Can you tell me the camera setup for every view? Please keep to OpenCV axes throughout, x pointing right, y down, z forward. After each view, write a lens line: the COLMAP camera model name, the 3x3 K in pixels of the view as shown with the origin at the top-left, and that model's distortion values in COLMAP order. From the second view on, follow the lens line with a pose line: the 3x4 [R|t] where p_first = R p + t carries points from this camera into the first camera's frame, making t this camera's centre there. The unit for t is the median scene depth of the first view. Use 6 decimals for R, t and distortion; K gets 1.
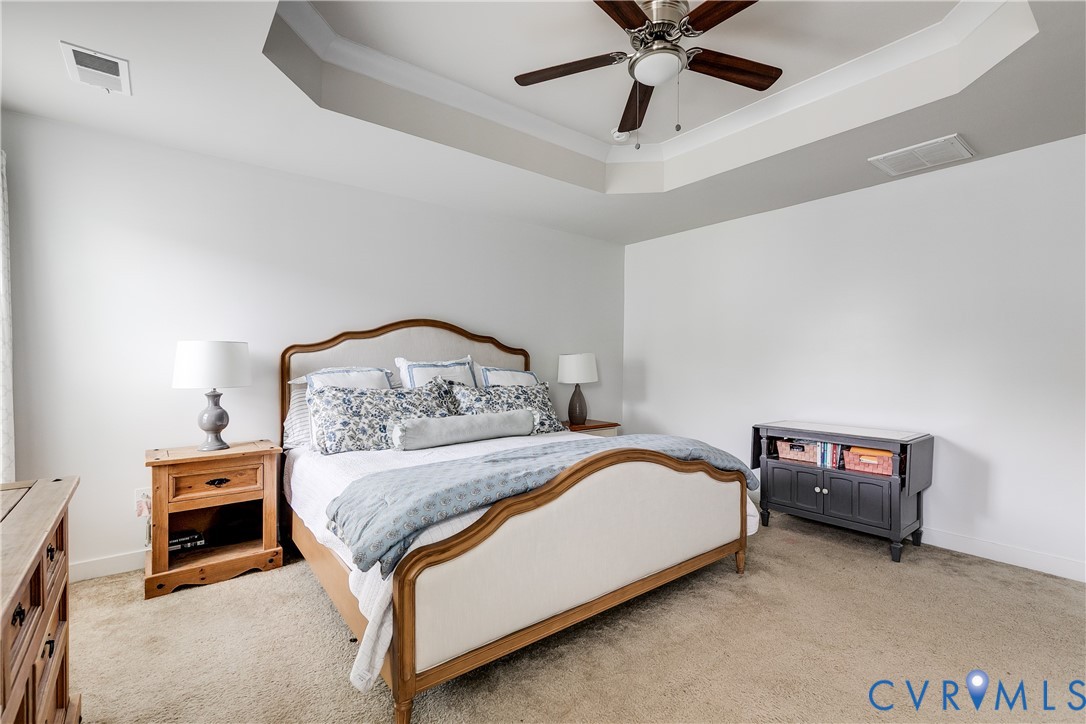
lens RADIAL K [[496.4, 0, 544.0], [0, 496.4, 359.3], [0, 0, 1]] dist [-0.000452, -0.000585]
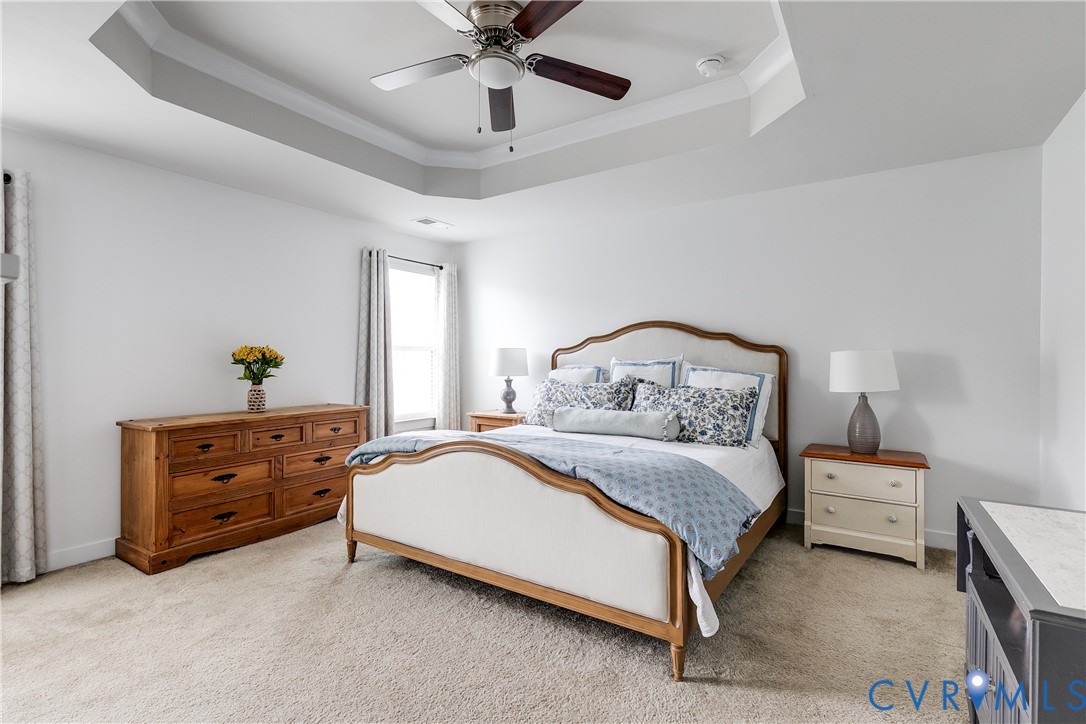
lens RADIAL K [[496.4, 0, 544.7], [0, 496.4, 363.3], [0, 0, 1]] dist [-0.000452, -0.000585]
pose [[0.299255, 0.008357, -0.954136, 0.782080], [0.001756, 0.999955, 0.009309, 0.000285], [0.954171, -0.004461, 0.299227, 0.508005]]
